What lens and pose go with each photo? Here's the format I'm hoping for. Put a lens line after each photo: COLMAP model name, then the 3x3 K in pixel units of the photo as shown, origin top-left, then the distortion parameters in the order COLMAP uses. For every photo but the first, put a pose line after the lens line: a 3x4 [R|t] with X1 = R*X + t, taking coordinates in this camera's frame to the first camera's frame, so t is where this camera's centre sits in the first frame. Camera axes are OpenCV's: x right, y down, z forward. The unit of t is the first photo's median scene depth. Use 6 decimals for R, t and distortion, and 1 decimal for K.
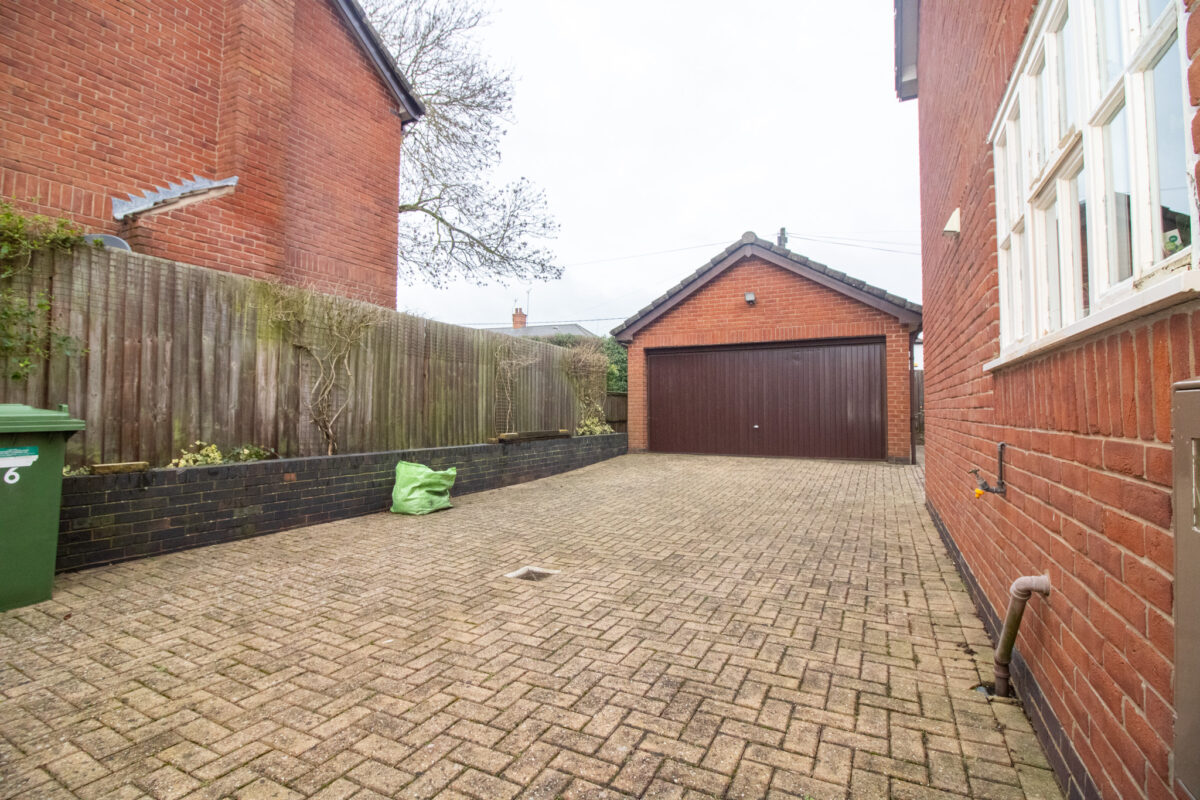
lens RADIAL K [[560.4, 0, 600.0], [0, 560.4, 400.0], [0, 0, 1]] dist [0.002490, -0.000126]
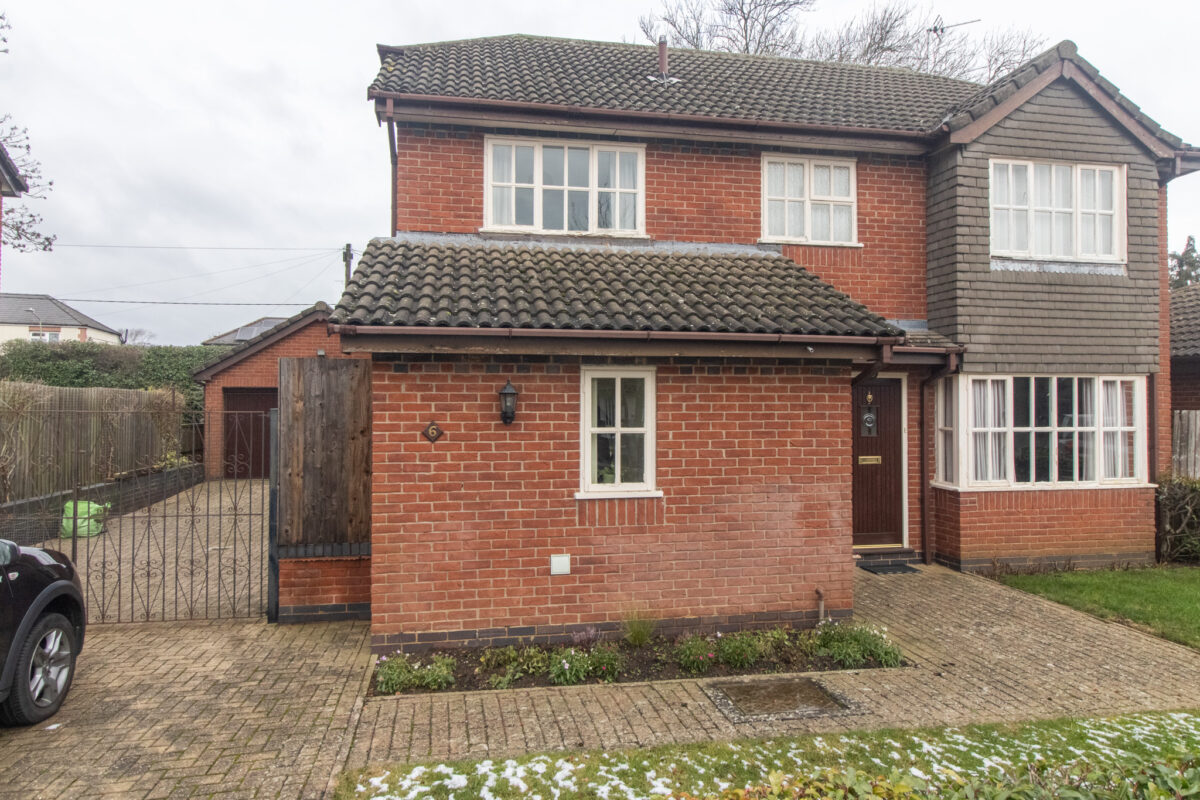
lens RADIAL K [[738.1, 0, 604.4], [0, 738.1, 389.7], [0, 0, 1]] dist [0.001589, -0.000358]
pose [[0.792587, 0.014319, 0.609591, -0.242087], [-0.012676, 0.999895, -0.007005, -0.096568], [-0.609628, -0.002175, 0.792685, -0.717916]]
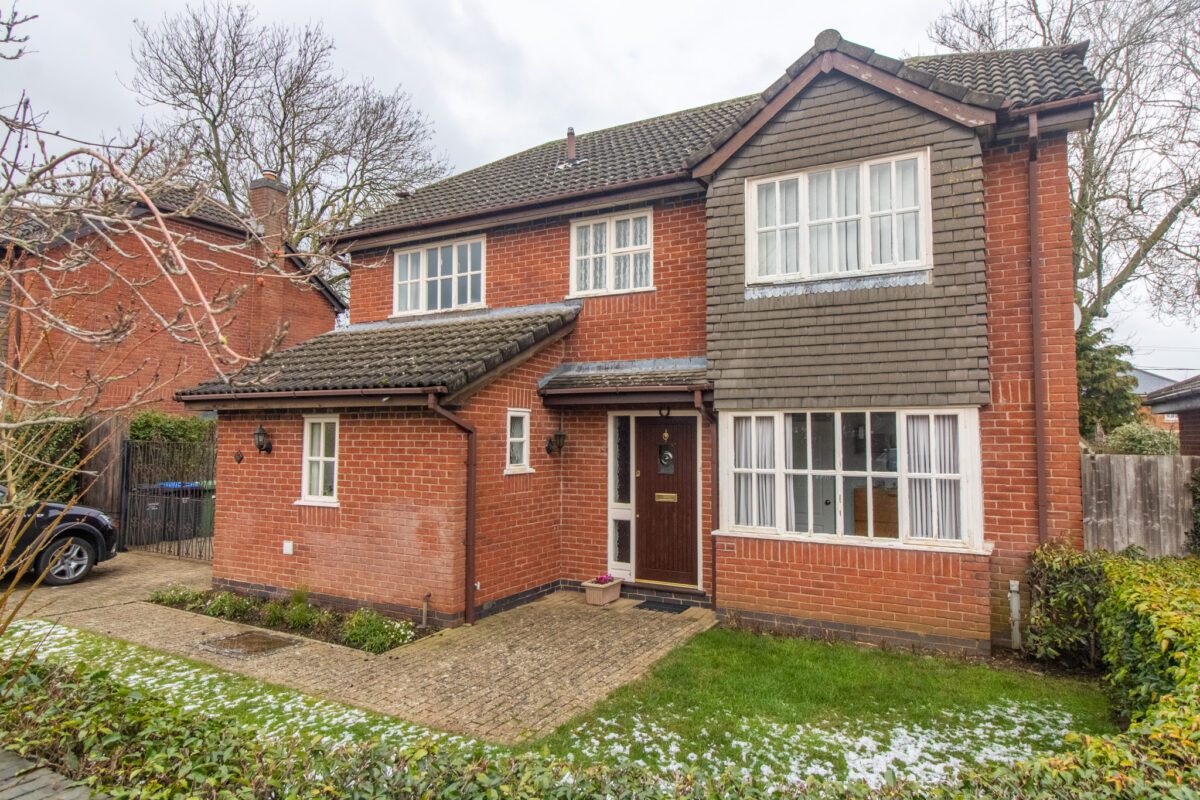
lens RADIAL K [[715.7, 0, 605.4], [0, 715.7, 390.9], [0, 0, 1]] dist [0.001567, -0.000561]
pose [[0.999607, 0.004755, -0.027612, 0.491109], [-0.006043, 0.998889, -0.046742, -0.110400], [0.027359, 0.046890, 0.998525, -1.082355]]
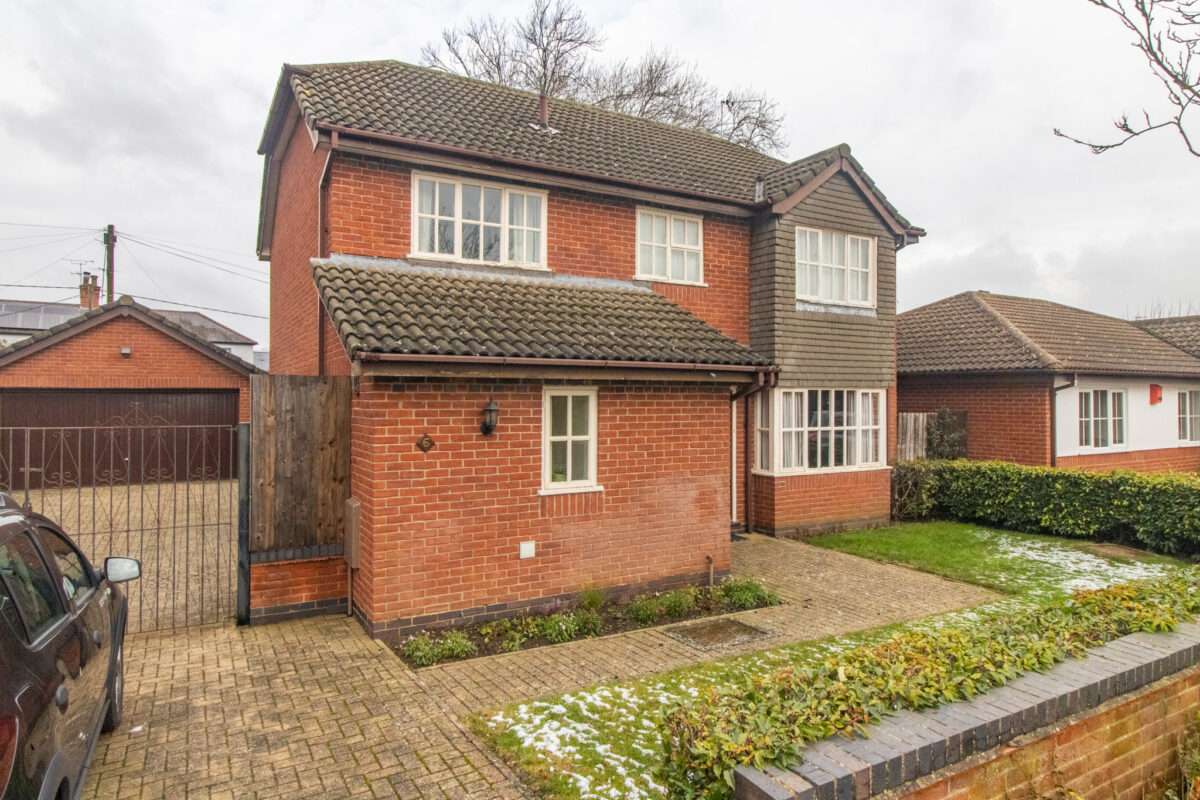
lens RADIAL K [[715.7, 0, 605.4], [0, 715.7, 390.9], [0, 0, 1]] dist [0.001567, -0.000561]
pose [[0.542372, 0.010439, 0.840073, -0.451180], [-0.017515, 0.999846, -0.001116, -0.115227], [-0.839956, -0.014109, 0.542472, -0.667214]]
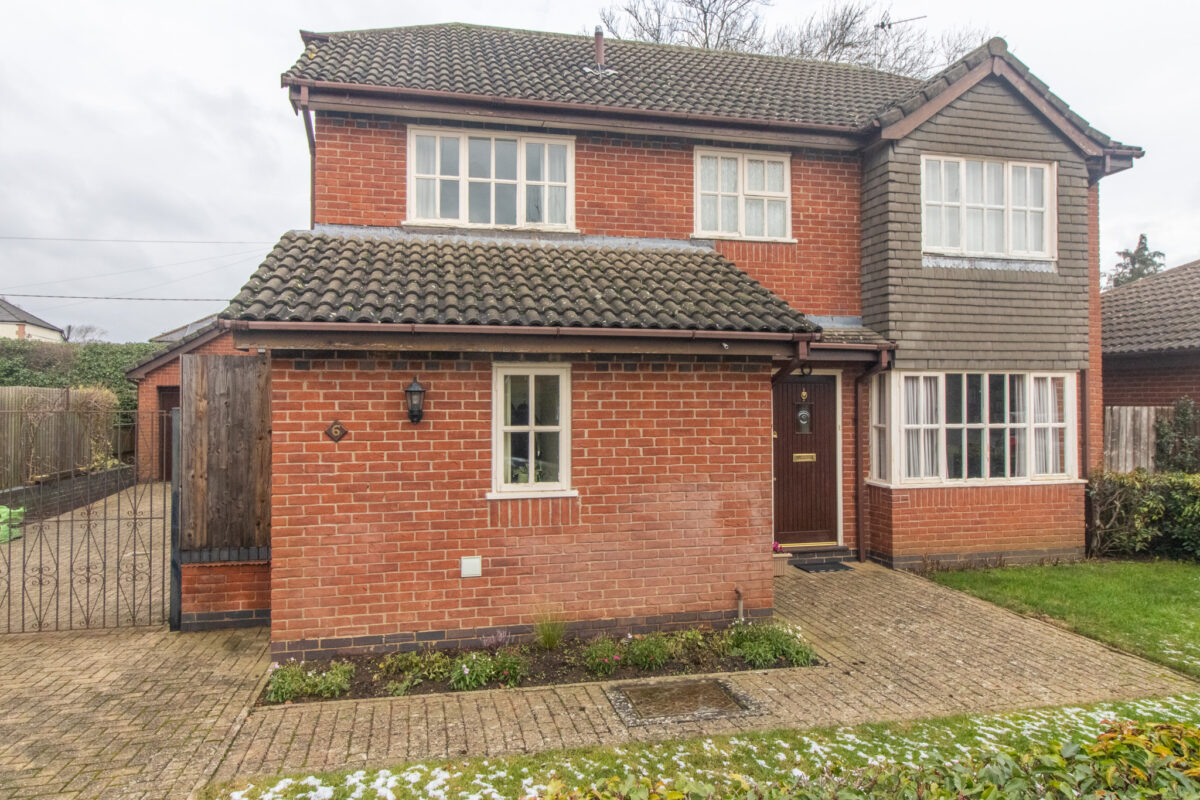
lens RADIAL K [[749.4, 0, 605.1], [0, 749.4, 389.6], [0, 0, 1]] dist [0.001613, -0.000292]
pose [[0.768681, 0.010794, 0.639541, -0.202945], [-0.010018, 0.999938, -0.004836, -0.096577], [-0.639554, -0.002690, 0.768742, -0.743840]]
